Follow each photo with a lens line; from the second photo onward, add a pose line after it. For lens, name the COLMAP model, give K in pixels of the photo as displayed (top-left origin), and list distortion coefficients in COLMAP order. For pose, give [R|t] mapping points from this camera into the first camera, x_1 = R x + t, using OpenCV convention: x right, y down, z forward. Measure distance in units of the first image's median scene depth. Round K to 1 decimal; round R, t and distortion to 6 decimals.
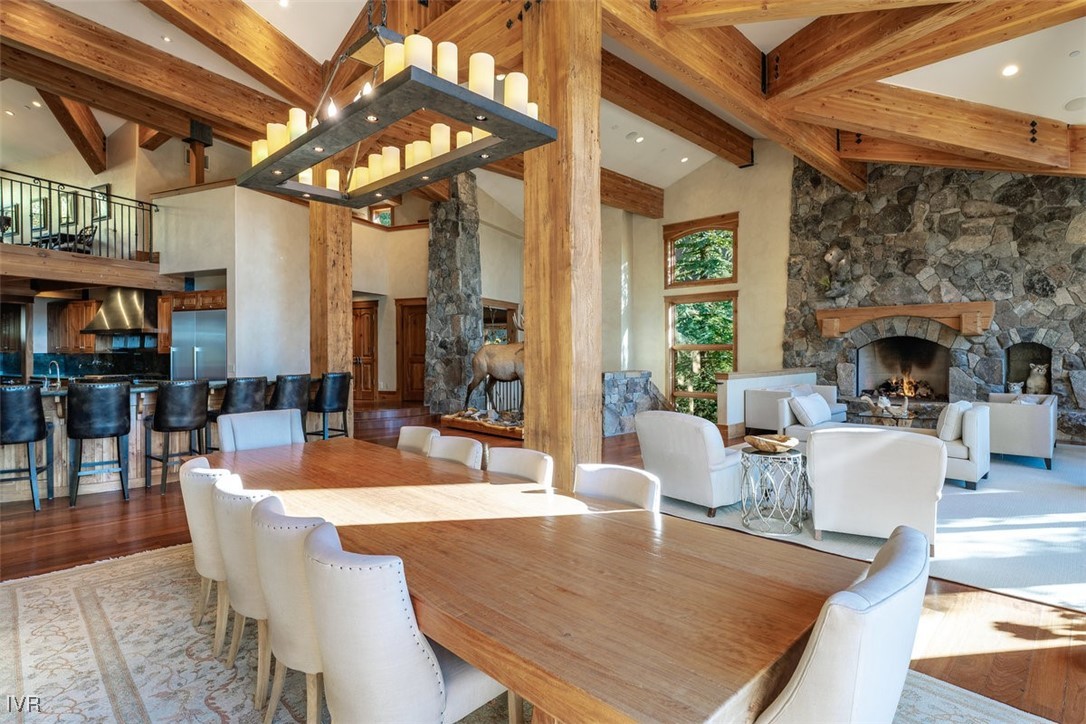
lens RADIAL K [[554.7, 0, 542.2], [0, 554.7, 351.9], [0, 0, 1]] dist [-0.000509, -0.000147]
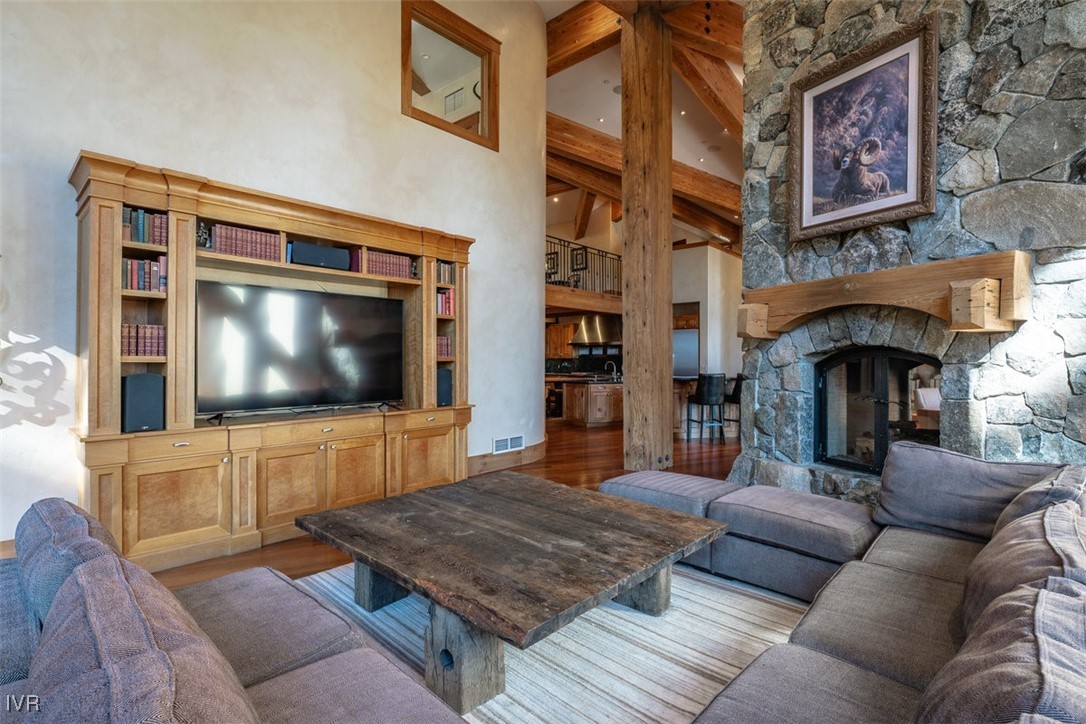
lens RADIAL K [[517.2, 0, 542.0], [0, 517.2, 358.2], [0, 0, 1]] dist [-0.008040, 0.000240]
pose [[0.950914, 0.007112, -0.309374, -0.461402], [-0.010506, 0.999901, -0.009308, 0.016819], [0.309277, 0.012101, 0.950895, -0.384149]]
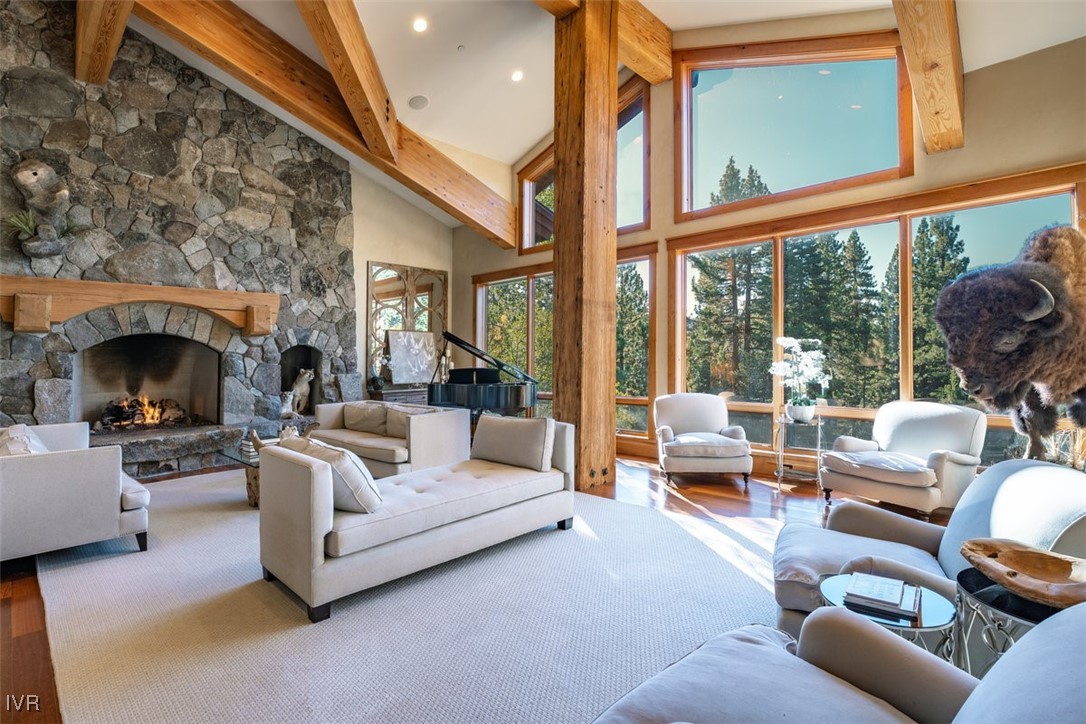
lens RADIAL K [[517.2, 0, 543.7], [0, 517.2, 342.2], [0, 0, 1]] dist [-0.008040, 0.000240]
pose [[0.000990, 0.023017, 0.999735, 0.041674], [0.014047, 0.999636, -0.023029, 0.002634], [-0.999901, 0.014066, 0.000666, 0.570151]]
